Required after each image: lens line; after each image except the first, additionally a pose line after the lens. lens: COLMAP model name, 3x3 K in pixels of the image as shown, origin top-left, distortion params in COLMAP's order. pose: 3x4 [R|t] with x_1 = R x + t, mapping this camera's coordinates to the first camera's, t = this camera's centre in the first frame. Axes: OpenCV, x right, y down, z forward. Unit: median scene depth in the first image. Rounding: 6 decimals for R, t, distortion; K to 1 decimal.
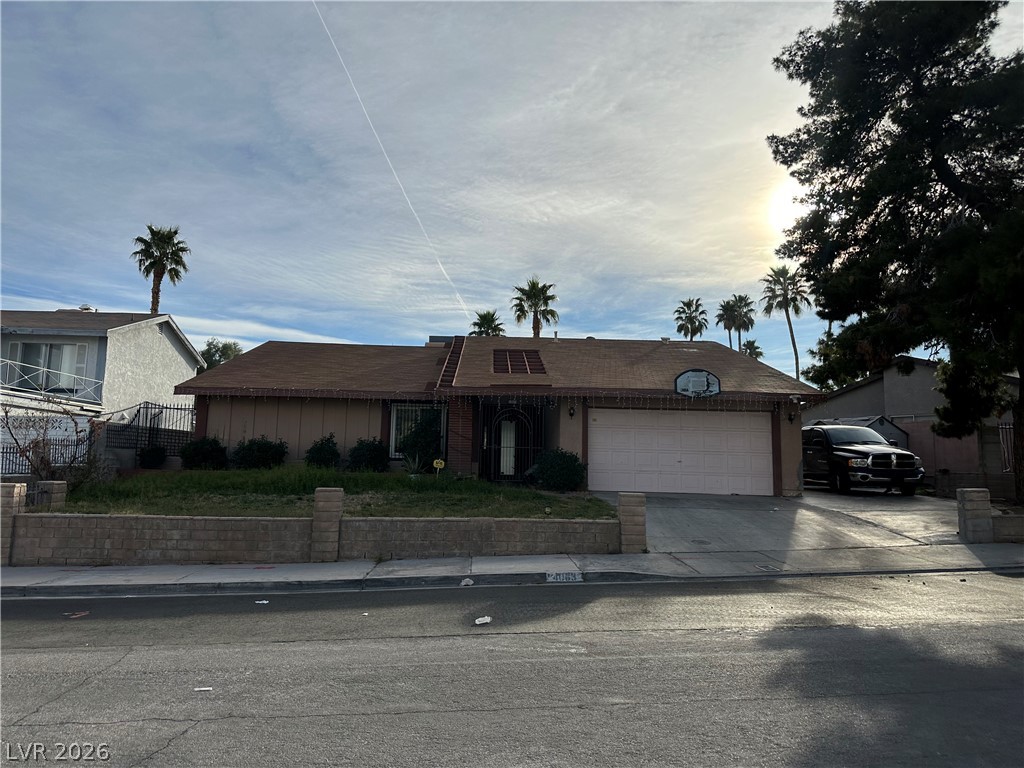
lens RADIAL K [[779.2, 0, 541.4], [0, 779.2, 380.4], [0, 0, 1]] dist [0.094171, -0.148685]
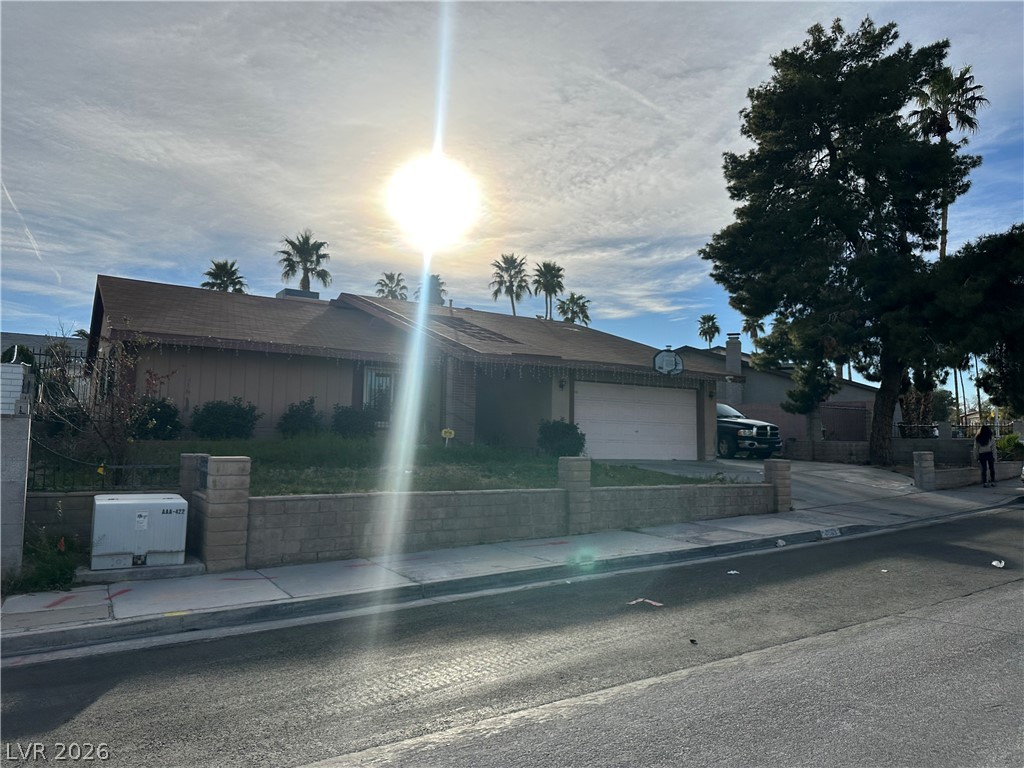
lens RADIAL K [[755.9, 0, 513.1], [0, 755.9, 364.8], [0, 0, 1]] dist [0.084455, -0.127888]
pose [[0.843165, 0.051991, 0.535136, -0.284111], [-0.060538, 0.998165, -0.001593, 0.010989], [-0.534237, -0.031053, 0.844764, 0.092503]]
